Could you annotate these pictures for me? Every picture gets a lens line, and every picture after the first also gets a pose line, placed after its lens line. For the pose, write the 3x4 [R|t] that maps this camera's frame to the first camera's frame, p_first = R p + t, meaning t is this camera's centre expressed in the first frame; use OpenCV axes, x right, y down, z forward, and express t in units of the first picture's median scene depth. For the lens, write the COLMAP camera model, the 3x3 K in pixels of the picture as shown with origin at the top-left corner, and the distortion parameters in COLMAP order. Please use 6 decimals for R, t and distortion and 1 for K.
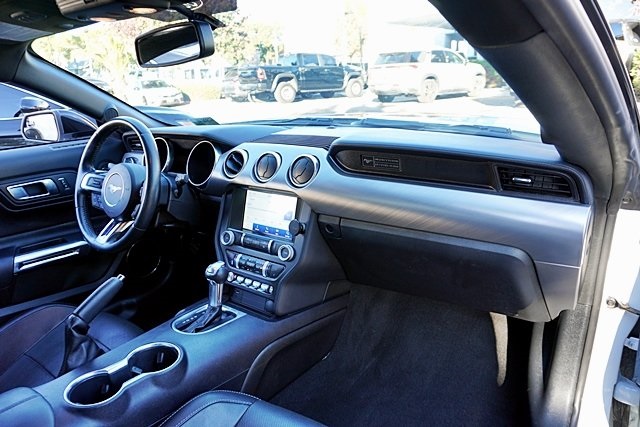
lens RADIAL K [[431.4, 0, 320.0], [0, 431.4, 213.5], [0, 0, 1]] dist [-0.041109, 0.028147]
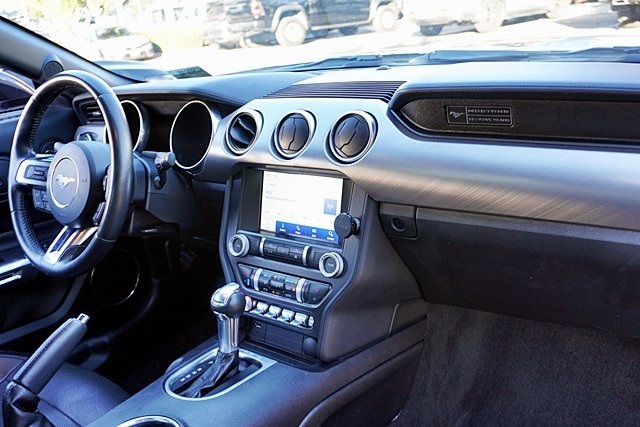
lens RADIAL K [[586.5, 0, 320.0], [0, 586.5, 213.5], [0, 0, 1]] dist [-0.001019, -0.005559]
pose [[0.997323, -0.055033, -0.048147, -0.045717], [0.056463, 0.997988, 0.028850, -0.011444], [0.046463, -0.031491, 0.998424, 0.110560]]
